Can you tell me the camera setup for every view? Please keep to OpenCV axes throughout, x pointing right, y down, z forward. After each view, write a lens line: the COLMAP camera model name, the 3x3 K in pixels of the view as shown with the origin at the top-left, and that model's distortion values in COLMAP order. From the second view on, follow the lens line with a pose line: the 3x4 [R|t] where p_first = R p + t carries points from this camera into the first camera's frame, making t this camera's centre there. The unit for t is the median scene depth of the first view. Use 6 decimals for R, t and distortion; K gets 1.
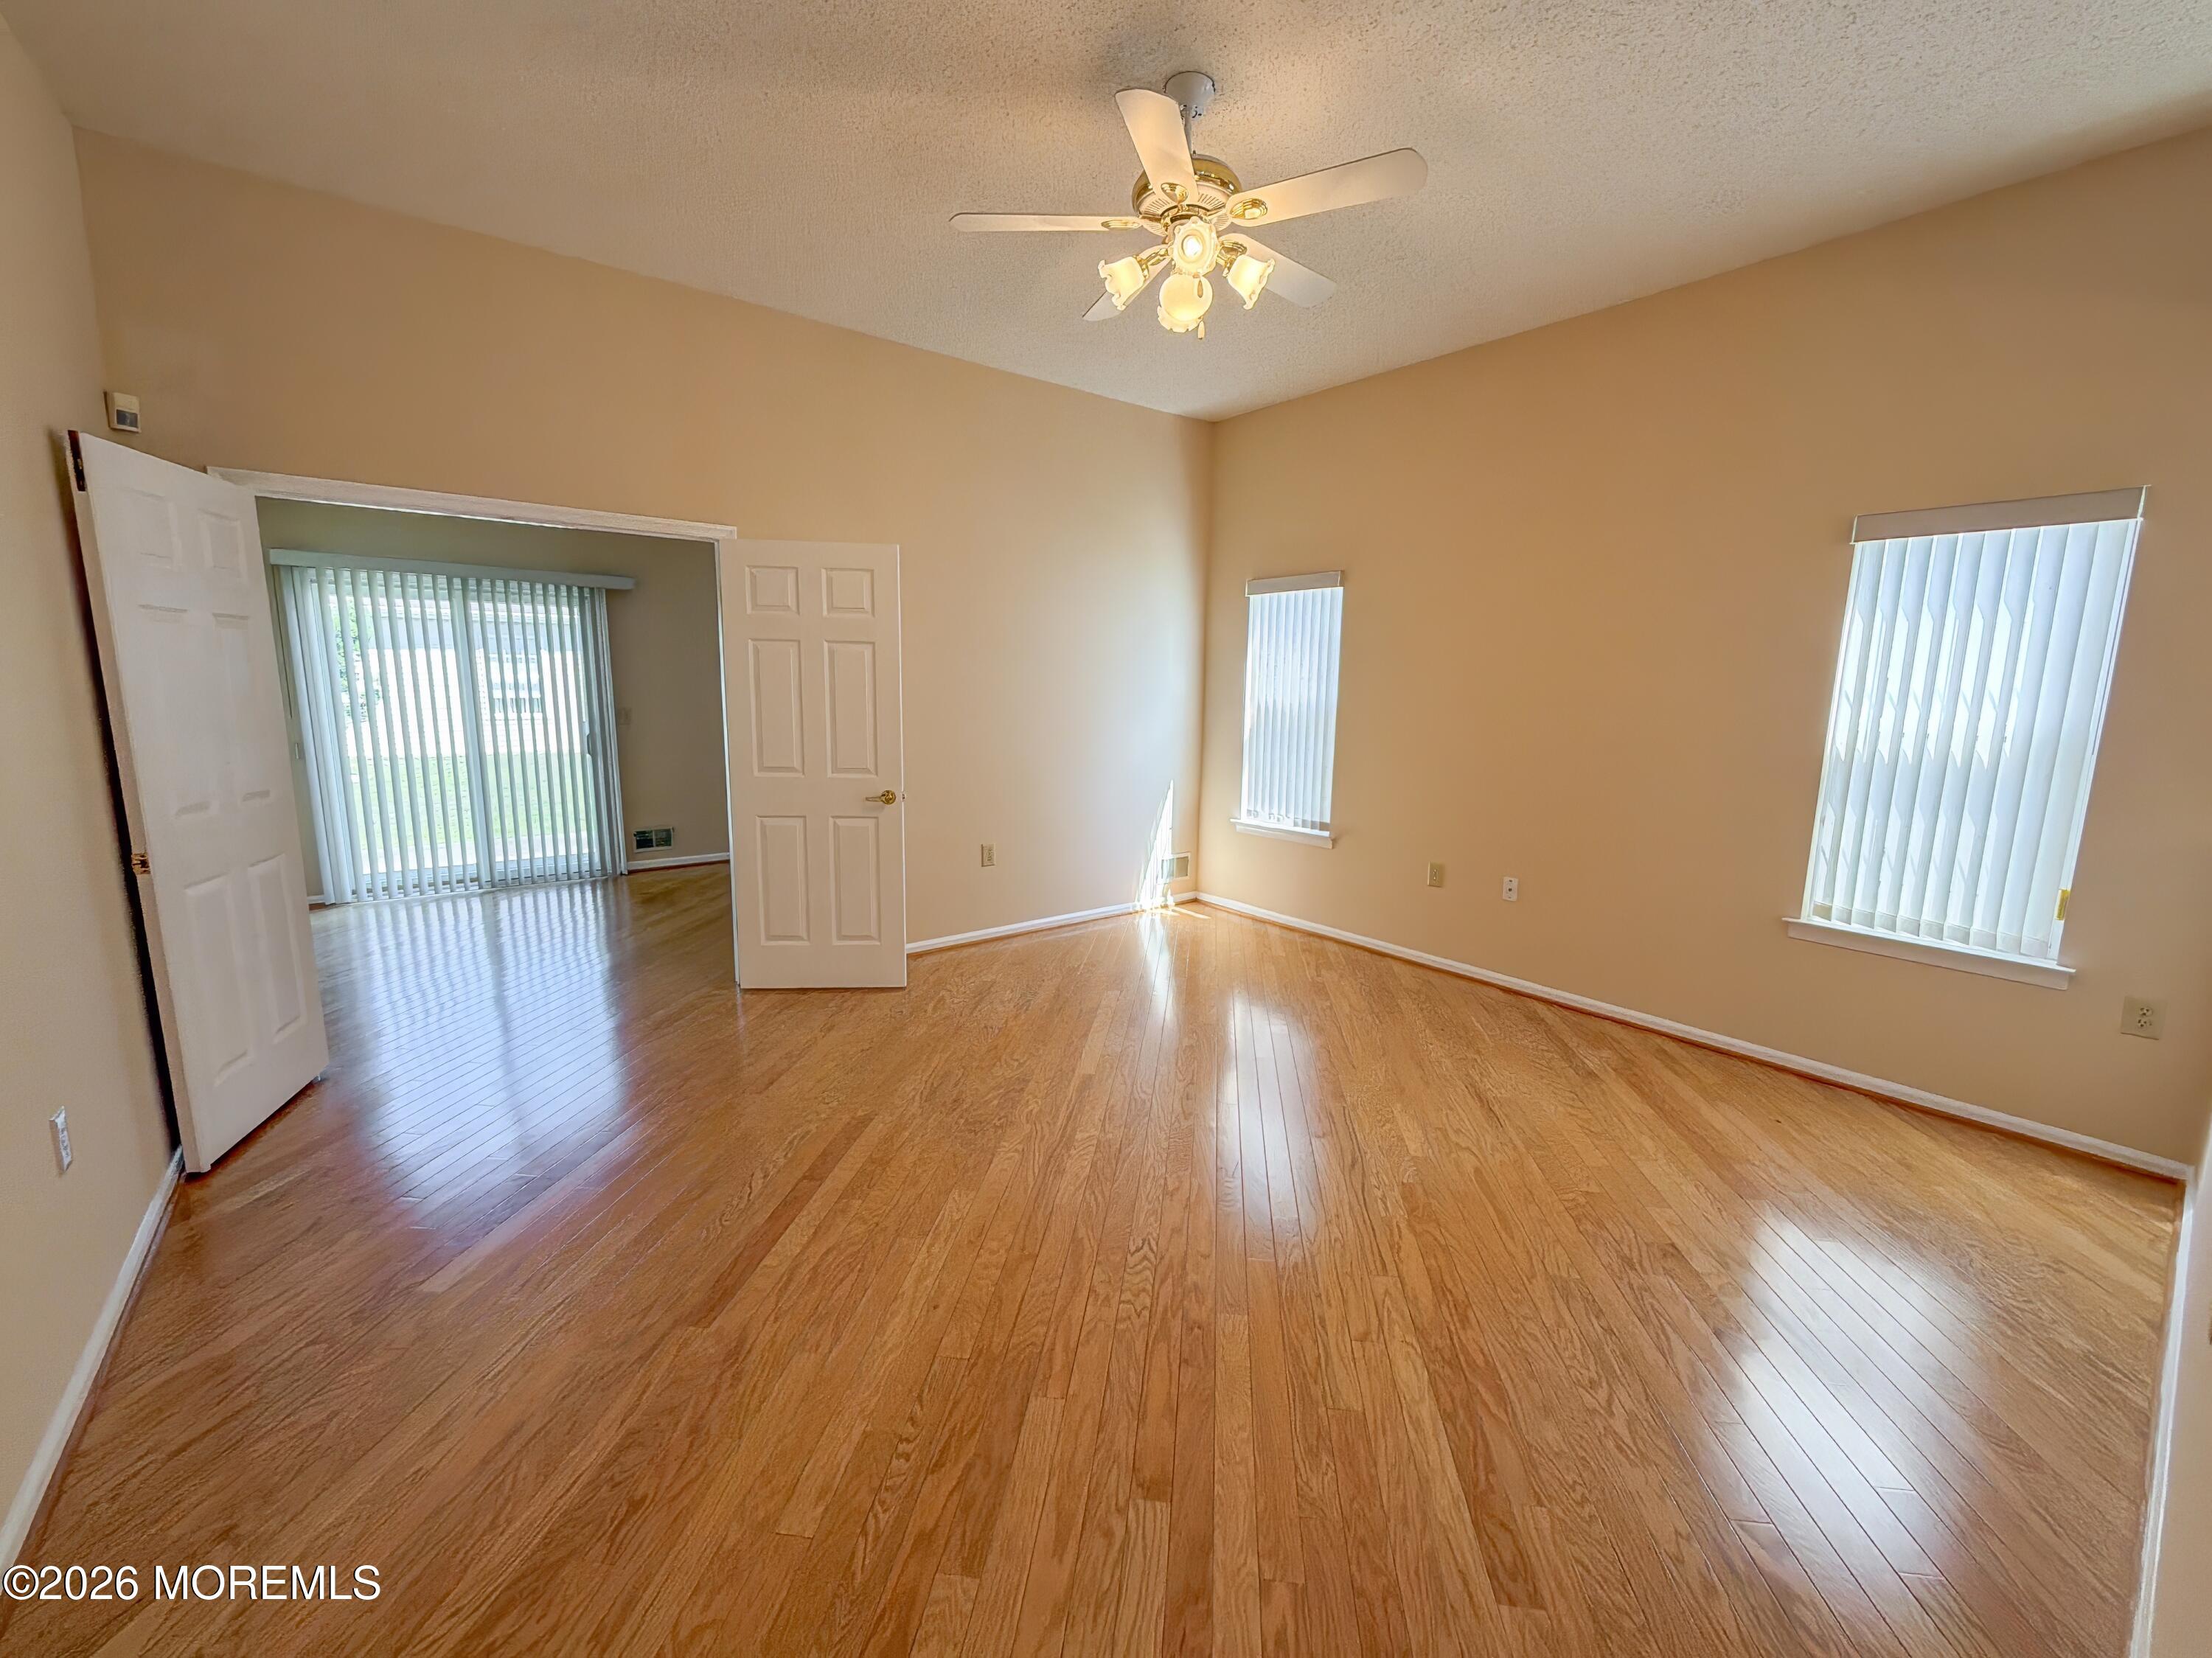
lens RADIAL K [[885.3, 0, 1111.7], [0, 885.3, 823.3], [0, 0, 1]] dist [-0.004976, -0.000201]
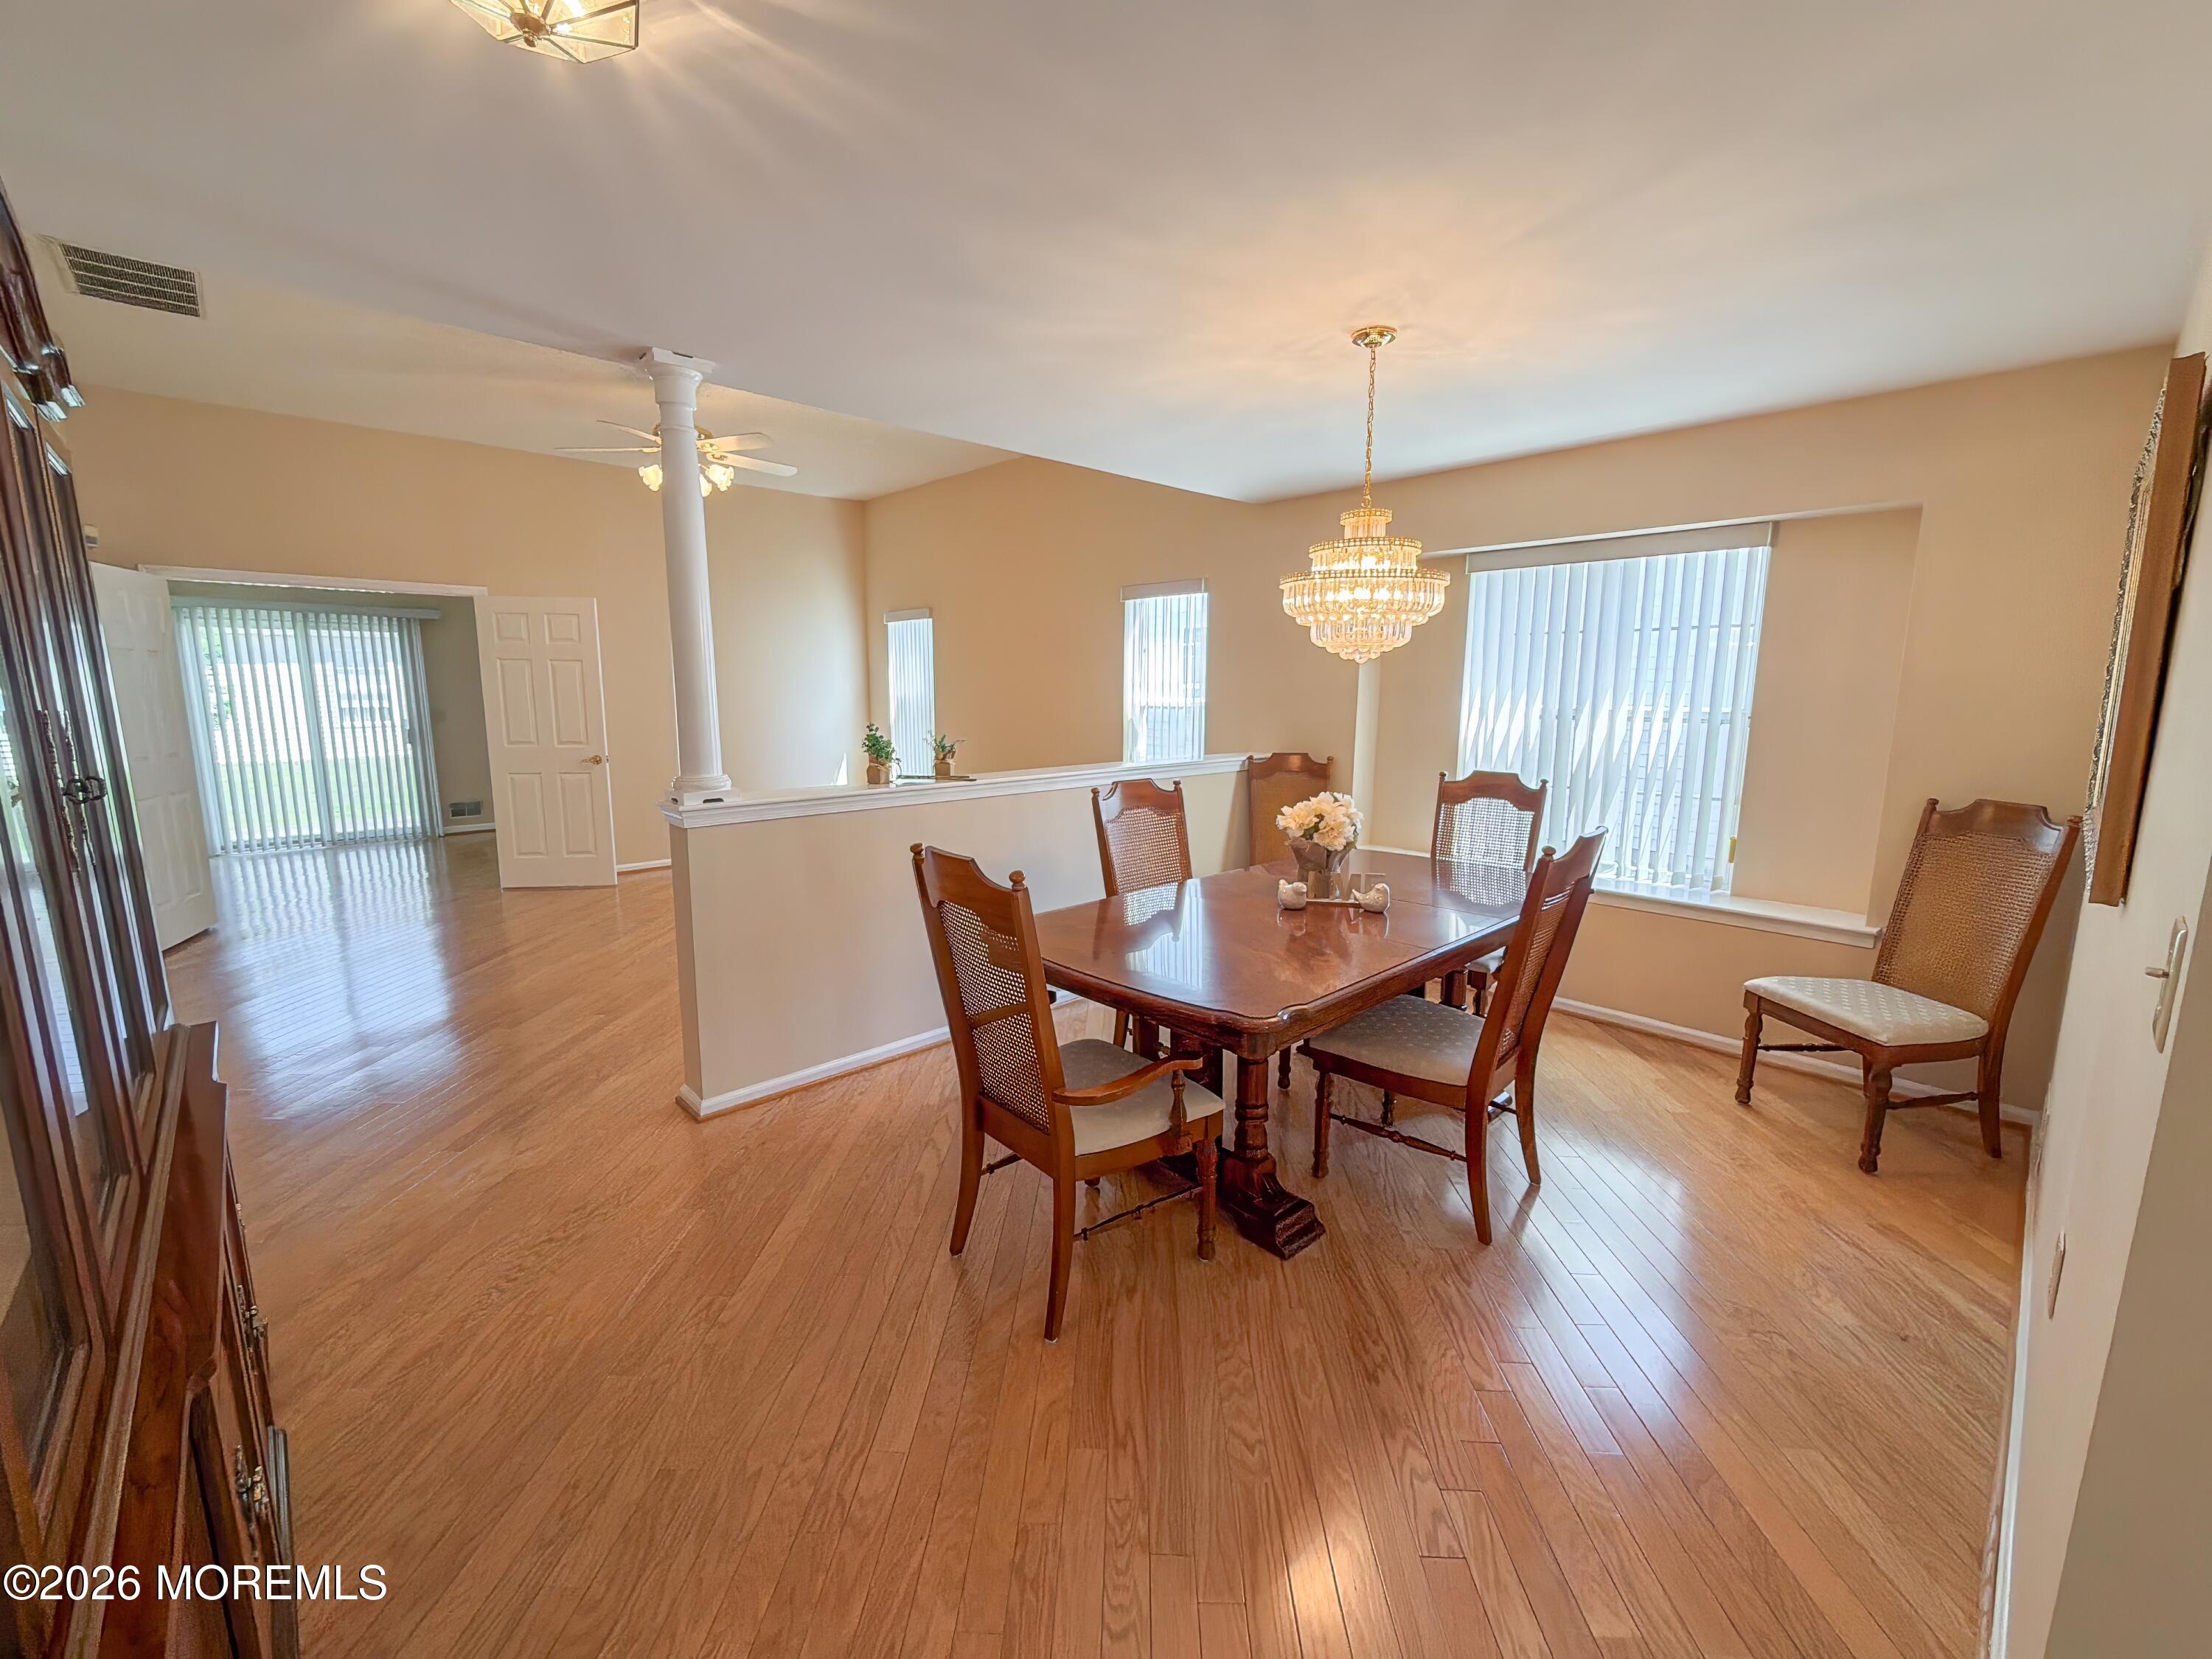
lens RADIAL K [[904.1, 0, 1110.7], [0, 904.1, 825.7], [0, 0, 1]] dist [-0.008632, -0.000344]
pose [[0.995681, -0.026838, 0.088879, 0.470321], [0.027226, 0.999624, -0.003155, 0.109057], [-0.088761, 0.005561, 0.996037, -0.614069]]
